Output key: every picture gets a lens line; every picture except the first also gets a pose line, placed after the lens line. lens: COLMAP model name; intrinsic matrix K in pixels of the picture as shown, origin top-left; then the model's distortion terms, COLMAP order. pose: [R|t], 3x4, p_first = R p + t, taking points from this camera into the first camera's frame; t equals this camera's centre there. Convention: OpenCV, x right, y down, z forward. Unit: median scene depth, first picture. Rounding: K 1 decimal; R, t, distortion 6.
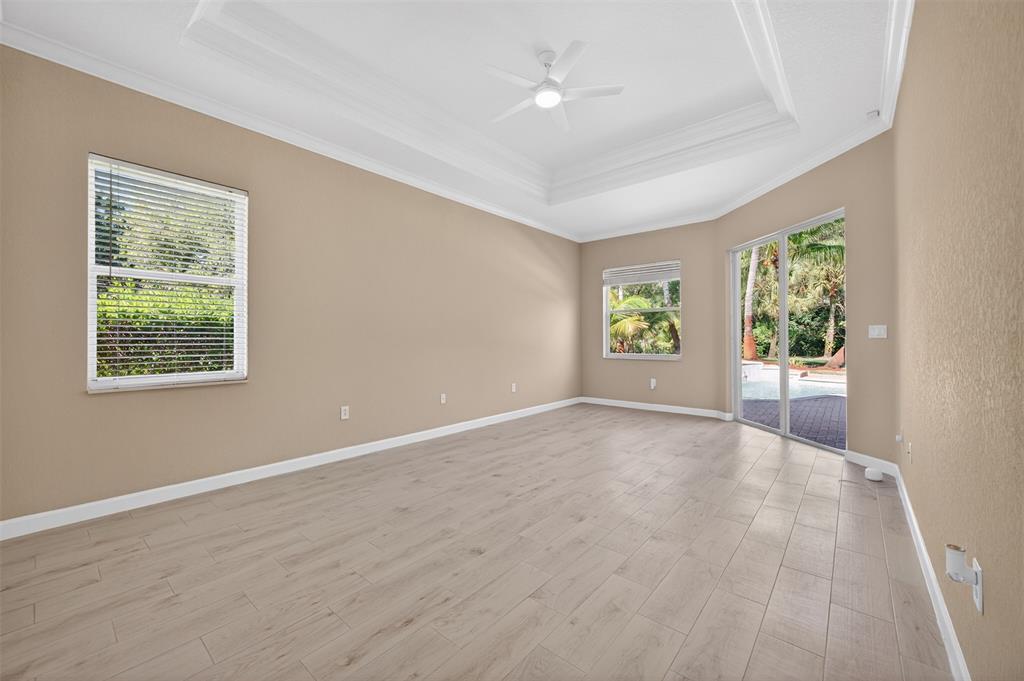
lens RADIAL K [[408.8, 0, 507.6], [0, 408.8, 332.3], [0, 0, 1]] dist [-0.002737, -0.000123]
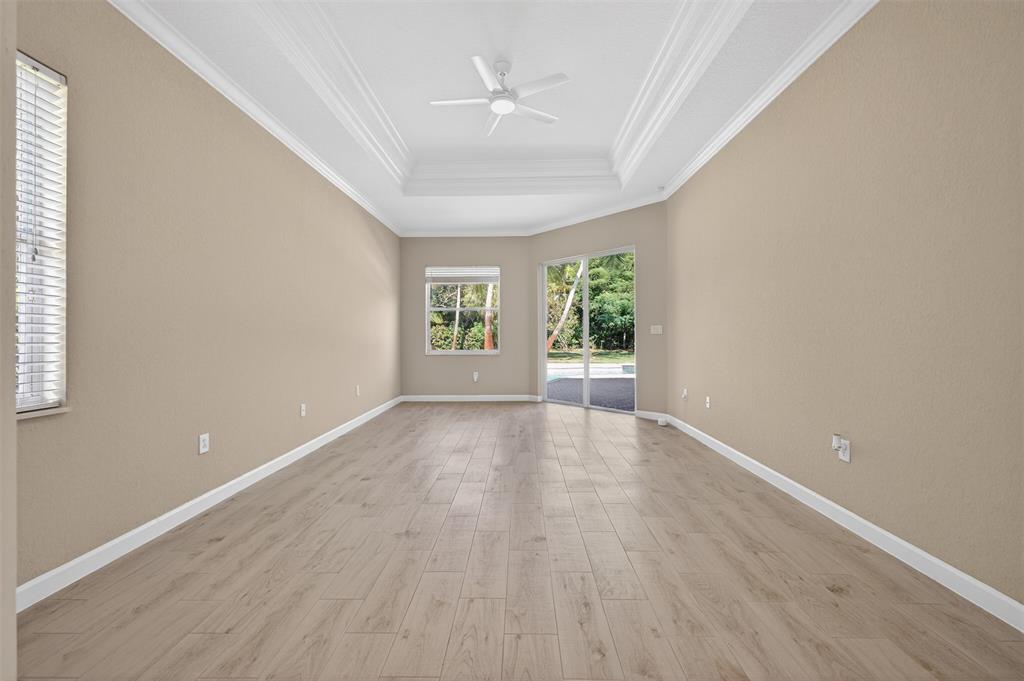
lens RADIAL K [[414.2, 0, 513.2], [0, 414.2, 335.7], [0, 0, 1]] dist [0.001245, 0.000088]
pose [[0.770443, -0.003361, 0.637500, -0.451115], [-0.004660, 0.999930, 0.010904, 0.004862], [-0.637492, -0.011372, 0.770373, 0.133540]]
